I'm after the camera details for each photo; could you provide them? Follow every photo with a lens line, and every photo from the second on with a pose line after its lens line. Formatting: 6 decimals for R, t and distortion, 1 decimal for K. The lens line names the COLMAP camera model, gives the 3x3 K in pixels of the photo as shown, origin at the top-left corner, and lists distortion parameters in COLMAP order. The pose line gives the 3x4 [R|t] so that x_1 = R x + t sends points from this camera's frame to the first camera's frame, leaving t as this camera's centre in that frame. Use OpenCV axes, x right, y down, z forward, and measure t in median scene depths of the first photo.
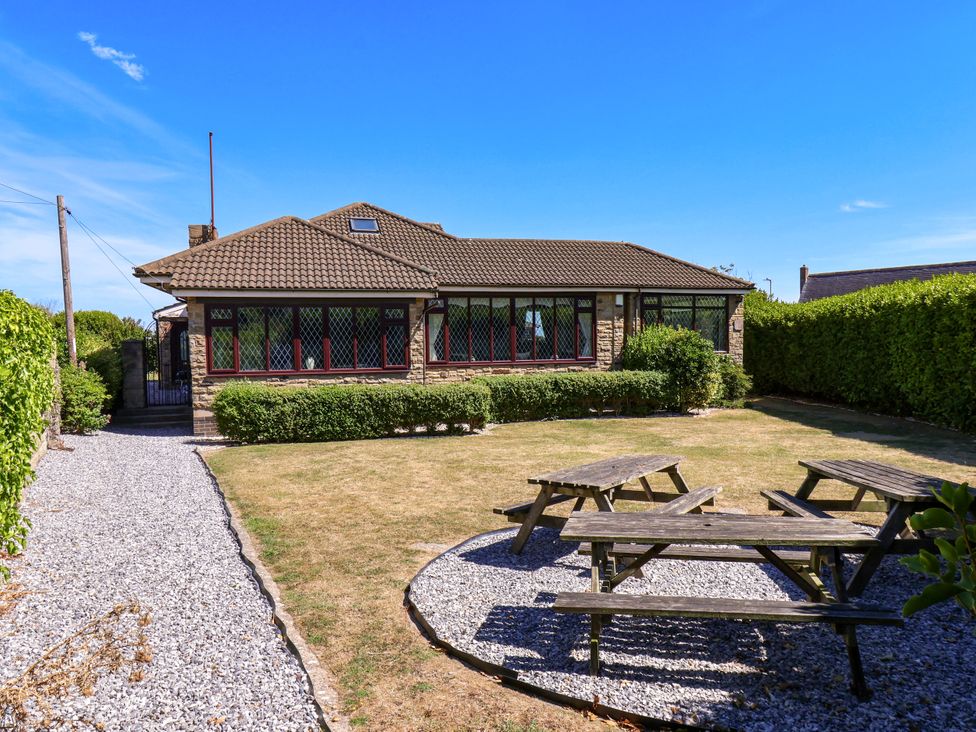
lens RADIAL K [[852.3, 0, 489.4], [0, 852.3, 367.6], [0, 0, 1]] dist [0.013477, 0.042560]
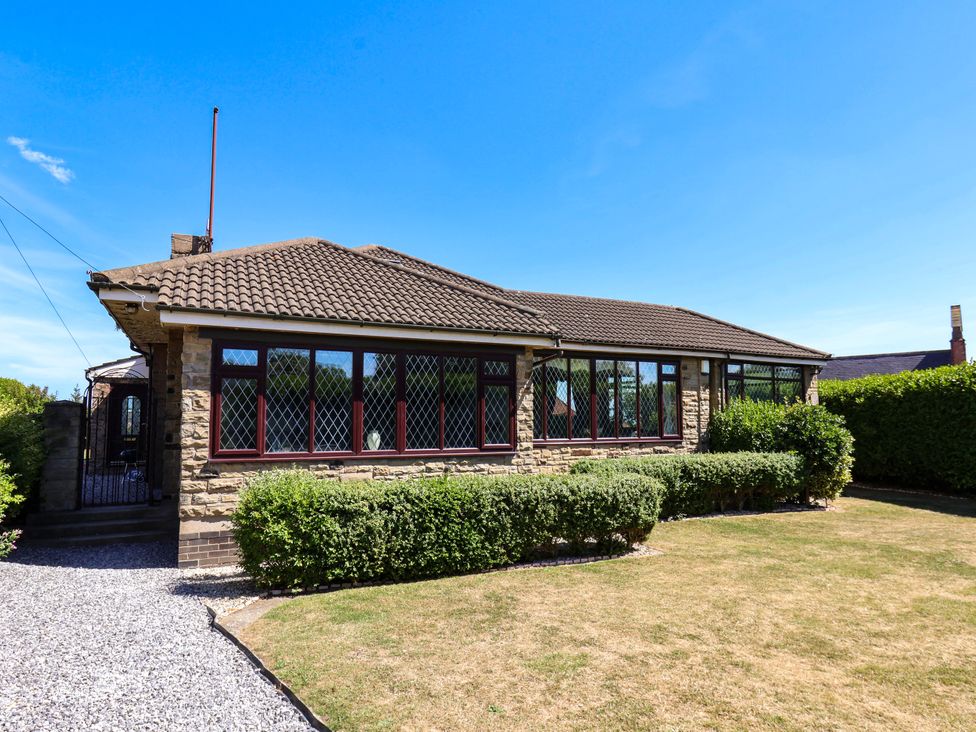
lens RADIAL K [[656.9, 0, 487.9], [0, 656.9, 350.8], [0, 0, 1]] dist [-0.005672, 0.000865]
pose [[0.977010, 0.035031, 0.210295, -0.228157], [-0.004718, 0.989719, -0.142945, -0.001502], [-0.213141, 0.138667, 0.967131, 0.486309]]
